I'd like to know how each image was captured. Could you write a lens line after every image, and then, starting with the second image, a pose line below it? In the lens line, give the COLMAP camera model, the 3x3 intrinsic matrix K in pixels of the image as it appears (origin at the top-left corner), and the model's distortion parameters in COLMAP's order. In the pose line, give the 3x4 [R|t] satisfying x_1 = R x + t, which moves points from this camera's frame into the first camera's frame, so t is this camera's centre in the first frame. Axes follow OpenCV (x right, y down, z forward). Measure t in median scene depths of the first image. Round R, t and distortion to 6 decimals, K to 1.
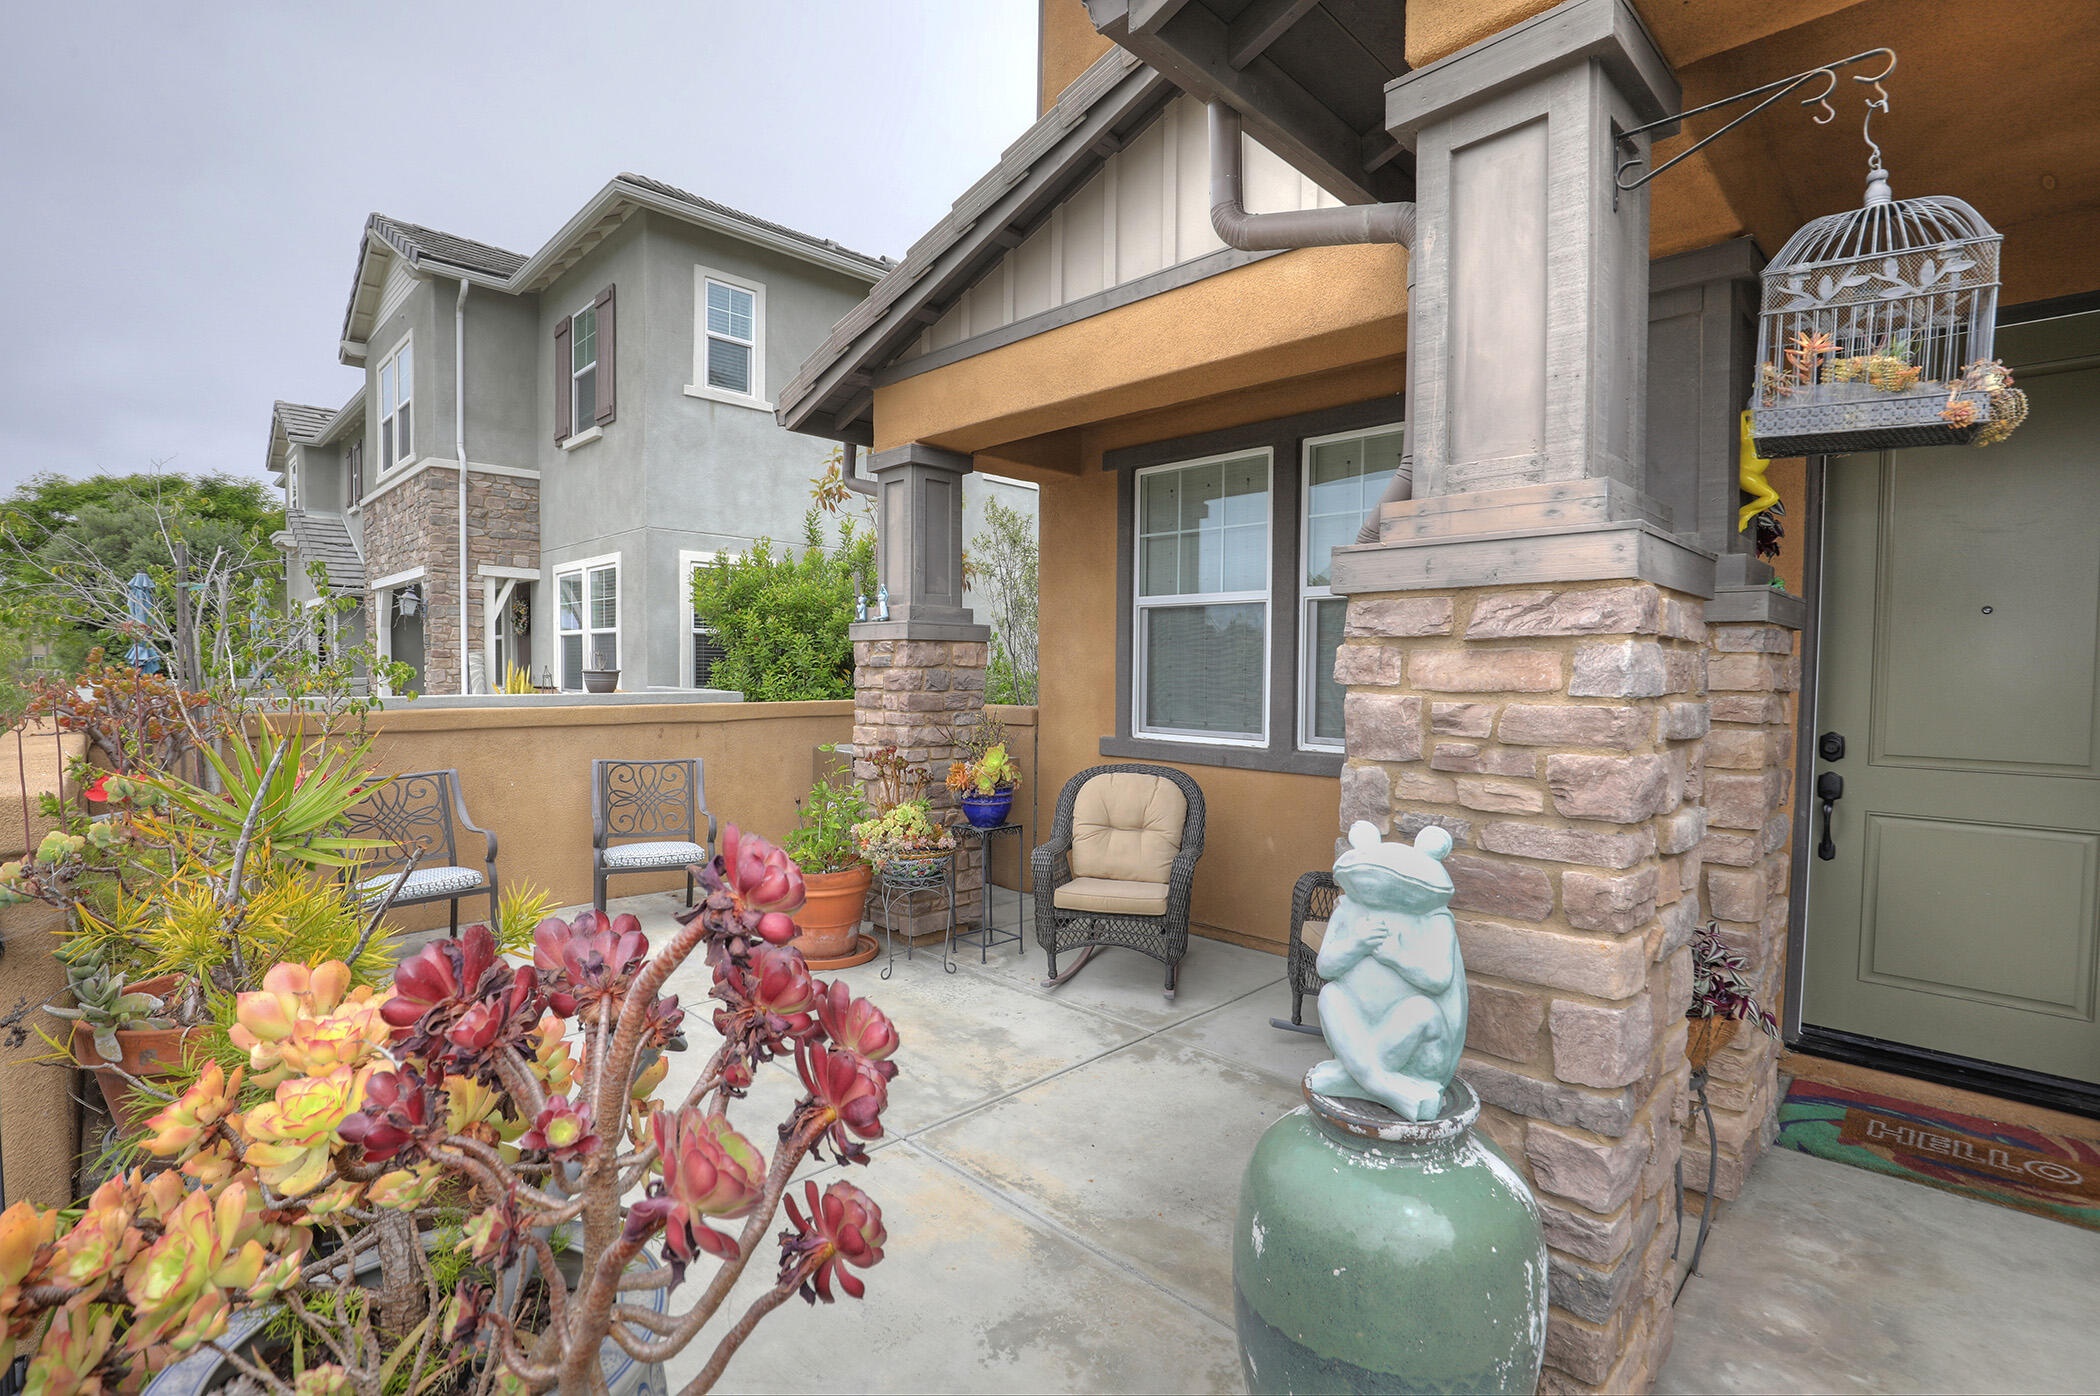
lens RADIAL K [[978.2, 0, 1042.8], [0, 978.2, 706.5], [0, 0, 1]] dist [-0.034599, 0.006474]
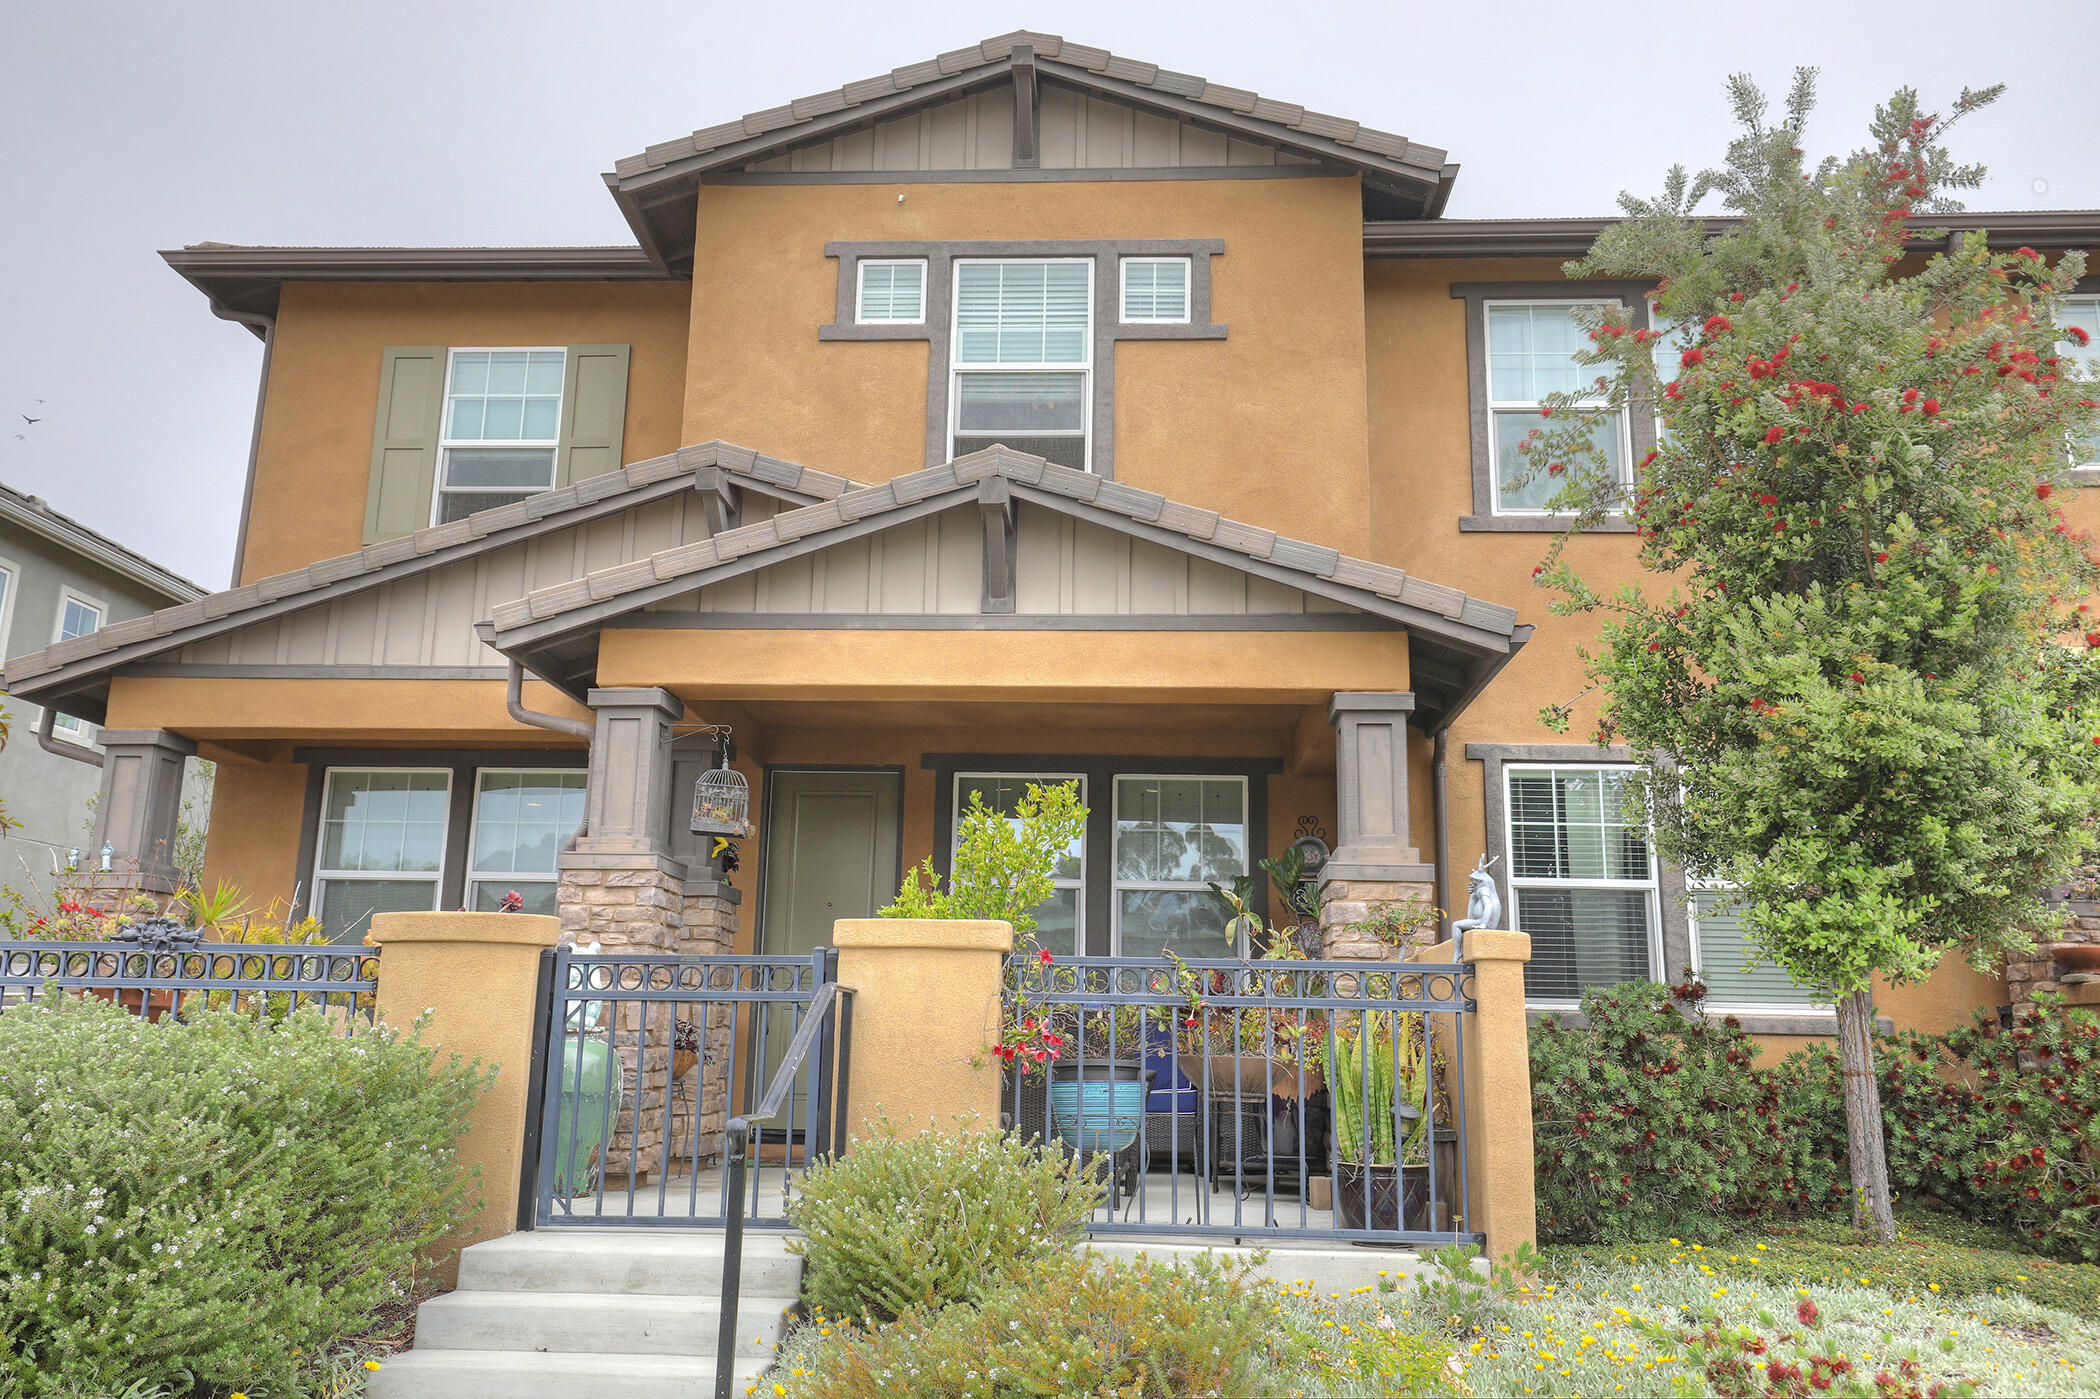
lens RADIAL K [[1561.6, 0, 1050.9], [0, 1561.6, 709.0], [0, 0, 1]] dist [0.010689, 0.002442]
pose [[0.739644, 0.147871, 0.656553, -1.681152], [0.016060, 0.971407, -0.236876, 0.528229], [-0.672807, 0.185748, 0.716120, -3.259838]]
